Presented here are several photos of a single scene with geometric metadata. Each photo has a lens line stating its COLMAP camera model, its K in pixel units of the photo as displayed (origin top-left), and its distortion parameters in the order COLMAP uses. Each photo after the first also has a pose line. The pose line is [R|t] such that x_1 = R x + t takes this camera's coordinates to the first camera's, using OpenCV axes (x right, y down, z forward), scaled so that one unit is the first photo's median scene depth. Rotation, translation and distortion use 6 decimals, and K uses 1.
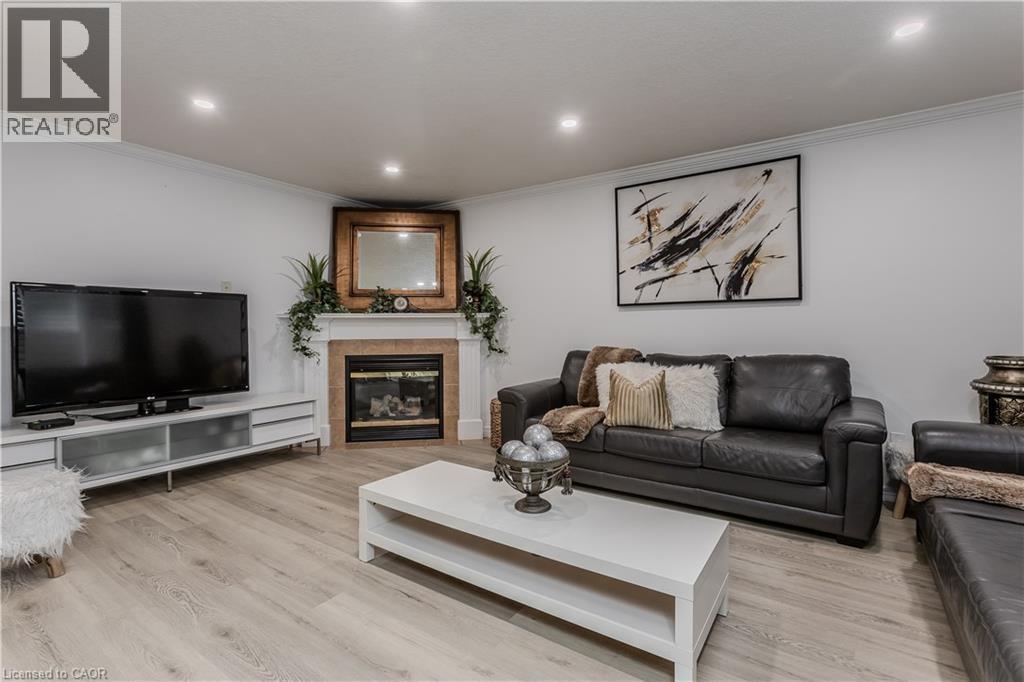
lens RADIAL K [[468.4, 0, 519.5], [0, 468.4, 330.8], [0, 0, 1]] dist [-0.012105, 0.003668]
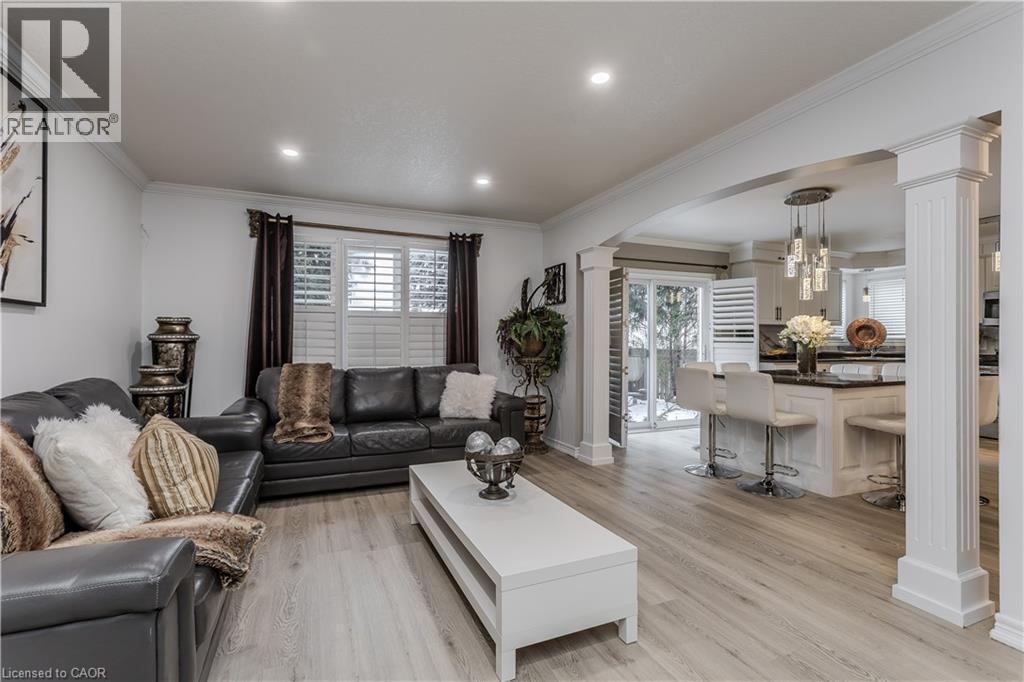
lens RADIAL K [[468.4, 0, 509.1], [0, 468.4, 344.1], [0, 0, 1]] dist [-0.012105, 0.003668]
pose [[-0.835438, -0.006886, 0.549542, -0.361482], [-0.000420, 0.999929, 0.011892, -0.015084], [-0.549585, 0.009704, -0.835382, 1.085726]]
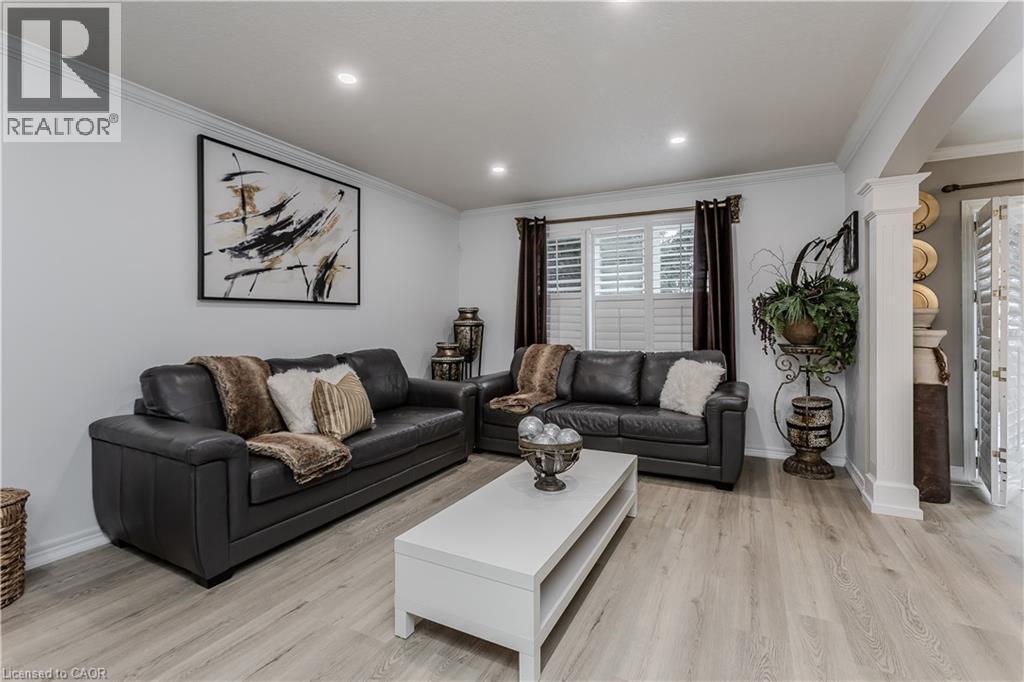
lens RADIAL K [[468.4, 0, 499.5], [0, 468.4, 323.1], [0, 0, 1]] dist [-0.012105, 0.003668]
pose [[-0.097646, 0.001250, 0.995220, -0.601883], [0.007562, 0.999971, -0.000514, -0.013660], [-0.995192, 0.007476, -0.097653, 0.675931]]
